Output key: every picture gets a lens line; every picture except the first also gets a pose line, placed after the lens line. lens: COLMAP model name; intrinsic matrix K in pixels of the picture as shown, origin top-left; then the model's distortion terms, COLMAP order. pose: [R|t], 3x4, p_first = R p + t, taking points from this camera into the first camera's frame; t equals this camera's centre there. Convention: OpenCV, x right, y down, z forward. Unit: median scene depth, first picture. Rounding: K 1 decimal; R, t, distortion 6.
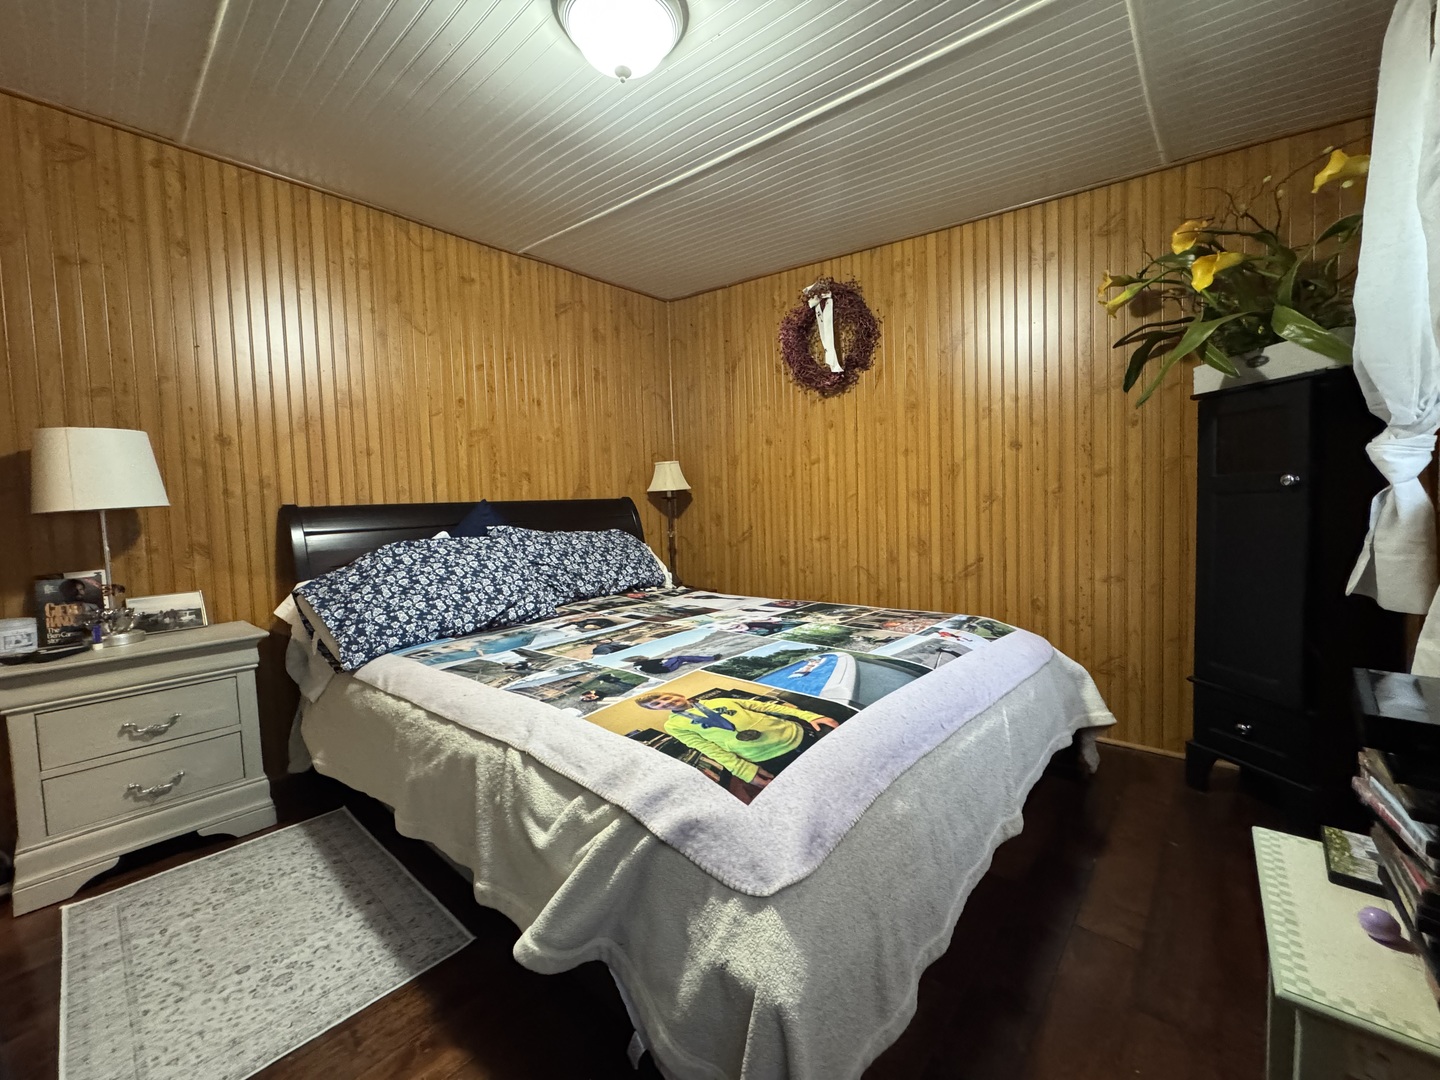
lens RADIAL K [[572.0, 0, 719.3], [0, 572.0, 538.6], [0, 0, 1]] dist [-0.001768, -0.000024]
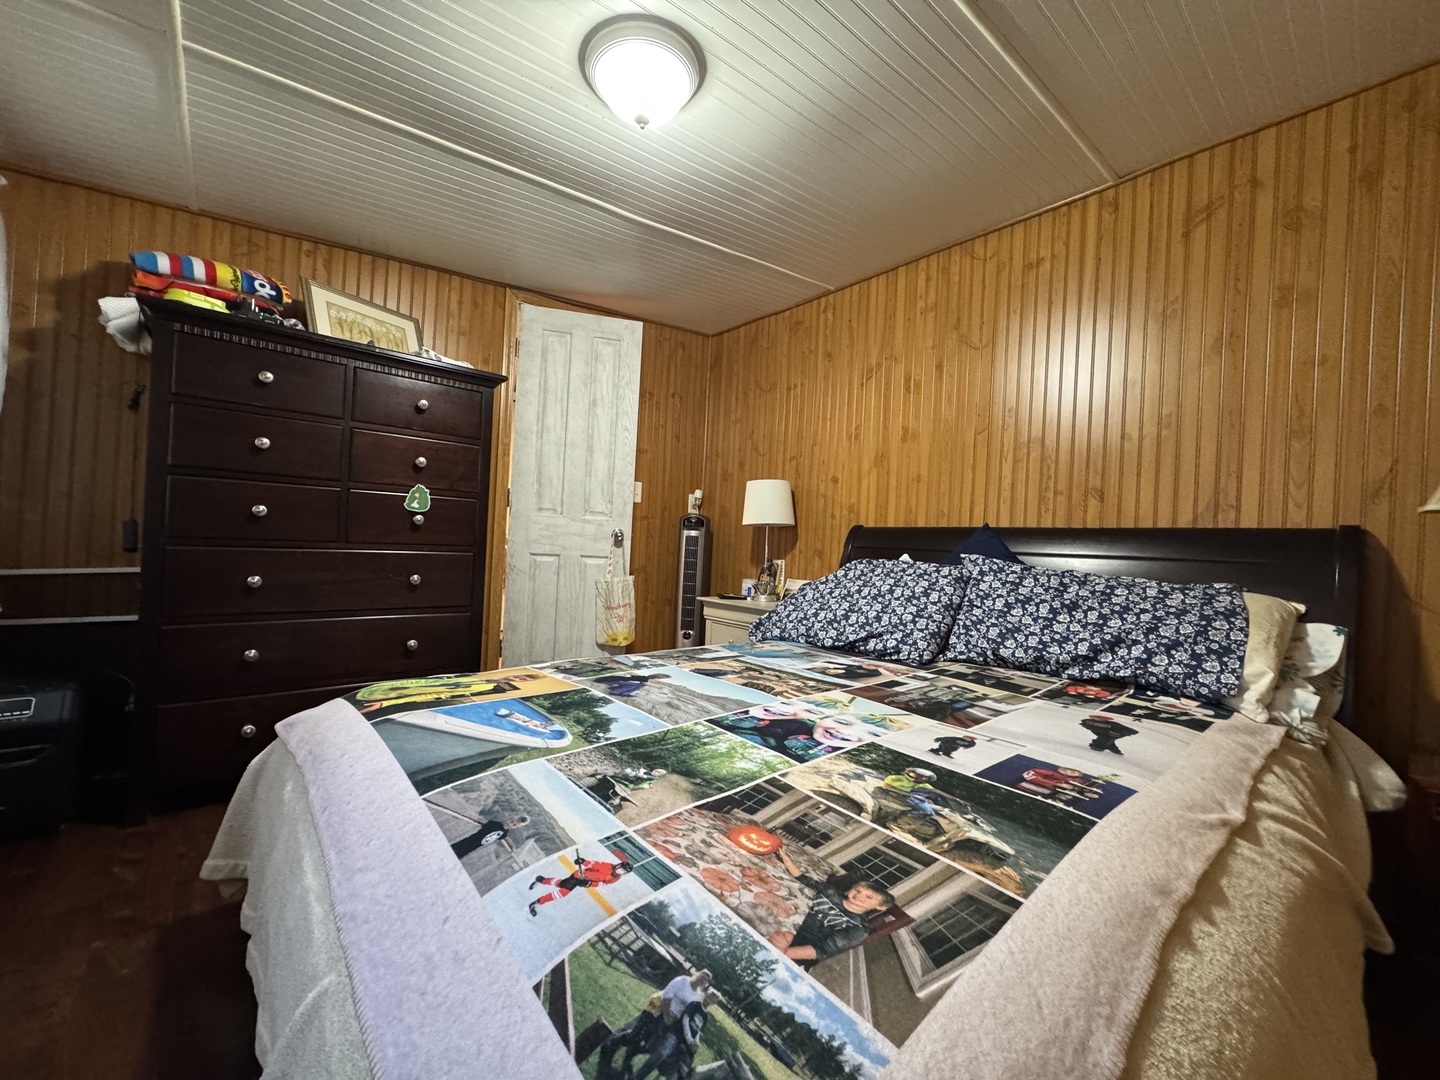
lens RADIAL K [[572.0, 0, 719.3], [0, 572.0, 538.6], [0, 0, 1]] dist [-0.001768, -0.000024]
pose [[-0.119142, 0.028237, -0.992476, 0.658508], [-0.091002, 0.995077, 0.039236, -0.059599], [0.988698, 0.094992, -0.115985, 0.972553]]
